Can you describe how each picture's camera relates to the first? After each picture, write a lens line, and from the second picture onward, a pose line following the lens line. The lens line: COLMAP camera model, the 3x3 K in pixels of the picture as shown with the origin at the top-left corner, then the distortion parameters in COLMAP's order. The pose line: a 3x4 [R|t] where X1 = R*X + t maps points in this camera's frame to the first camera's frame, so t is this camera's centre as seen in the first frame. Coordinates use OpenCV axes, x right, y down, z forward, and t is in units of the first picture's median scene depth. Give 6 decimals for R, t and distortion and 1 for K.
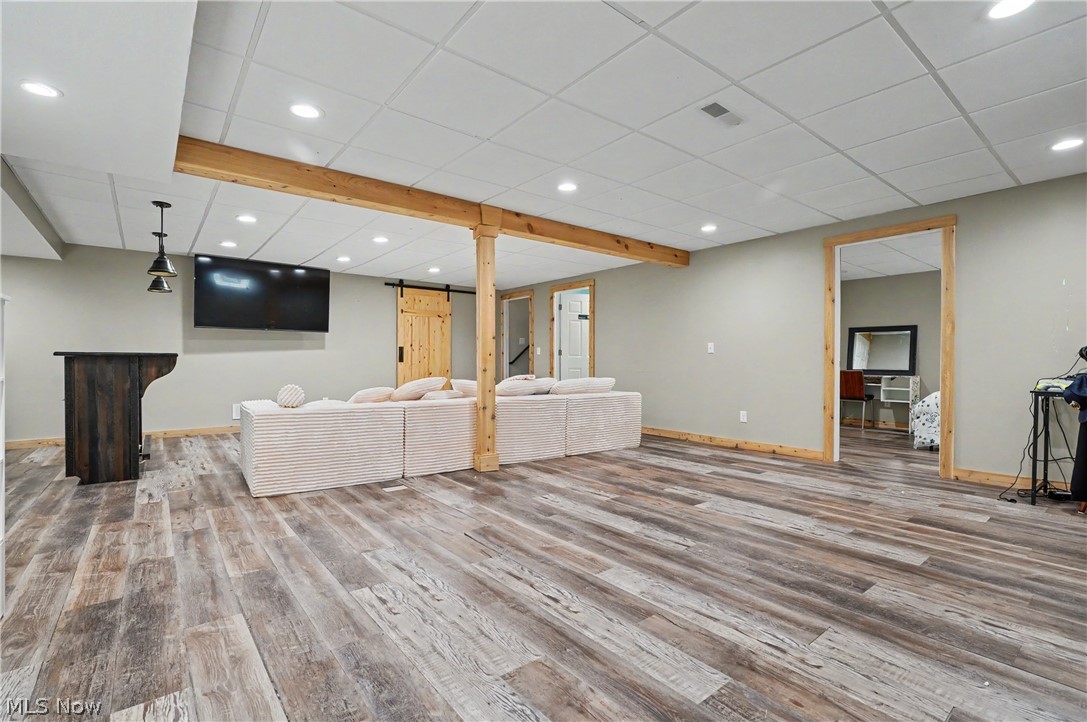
lens RADIAL K [[495.9, 0, 534.7], [0, 495.9, 367.7], [0, 0, 1]] dist [-0.013698, -0.000120]
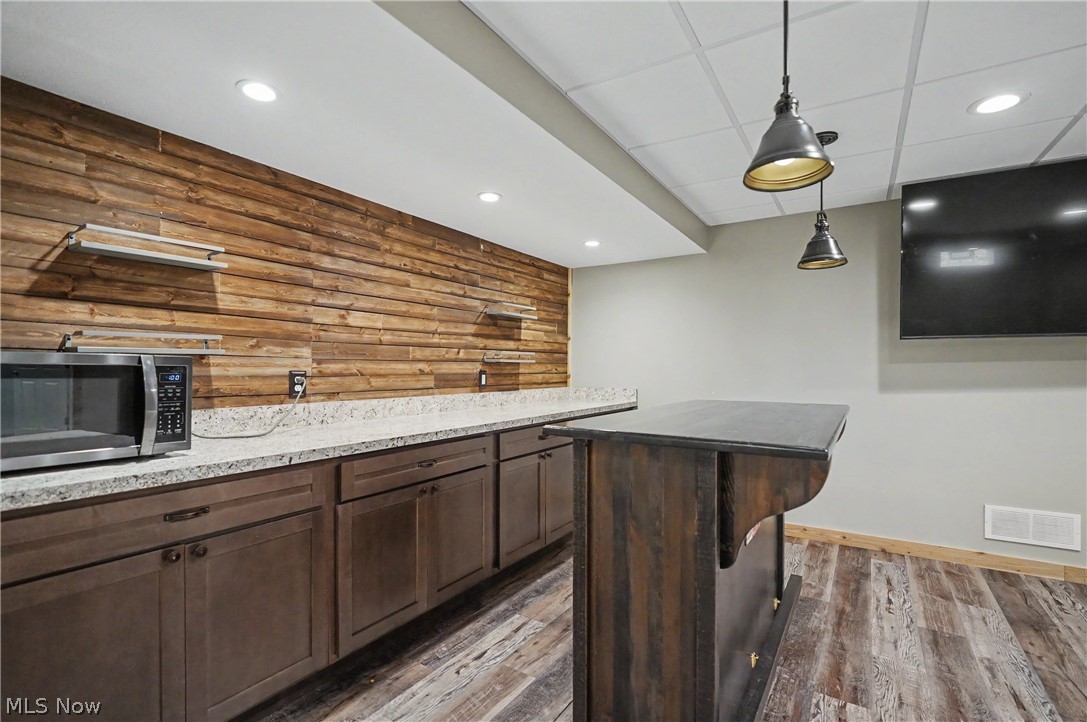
lens RADIAL K [[491.7, 0, 542.7], [0, 491.7, 368.9], [0, 0, 1]] dist [-0.010751, 0.000529]
pose [[0.325002, -0.001714, -0.945712, -0.622362], [-0.012211, 0.999907, -0.006008, -0.079972], [0.945634, 0.013500, 0.324951, 0.906737]]
